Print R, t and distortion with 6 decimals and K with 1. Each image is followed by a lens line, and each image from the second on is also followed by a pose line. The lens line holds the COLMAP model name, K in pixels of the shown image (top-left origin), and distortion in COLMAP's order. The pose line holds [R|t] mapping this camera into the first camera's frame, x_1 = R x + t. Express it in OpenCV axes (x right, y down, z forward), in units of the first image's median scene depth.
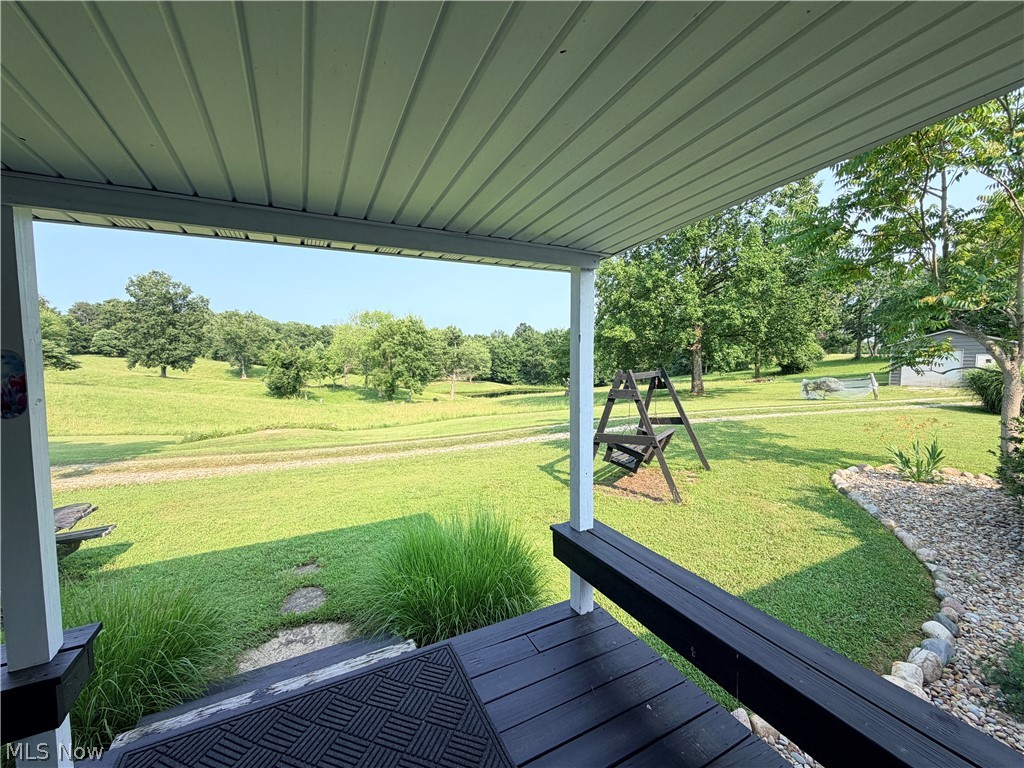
lens RADIAL K [[413.0, 0, 513.3], [0, 413.0, 380.9], [0, 0, 1]] dist [0.005939, -0.001331]
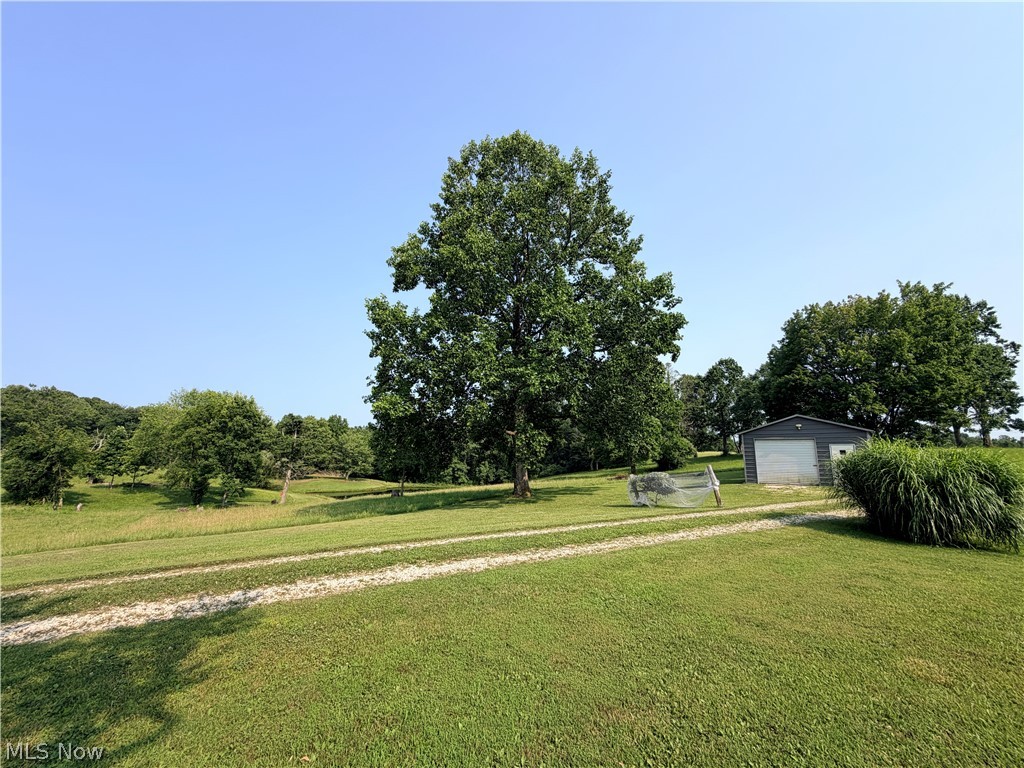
lens RADIAL K [[413.0, 0, 513.8], [0, 413.0, 386.8], [0, 0, 1]] dist [0.005939, -0.001331]
pose [[0.977549, 0.044856, 0.205880, 0.107455], [0.000625, 0.976457, -0.215709, 0.000418], [-0.210709, 0.210995, 0.954507, 0.105639]]
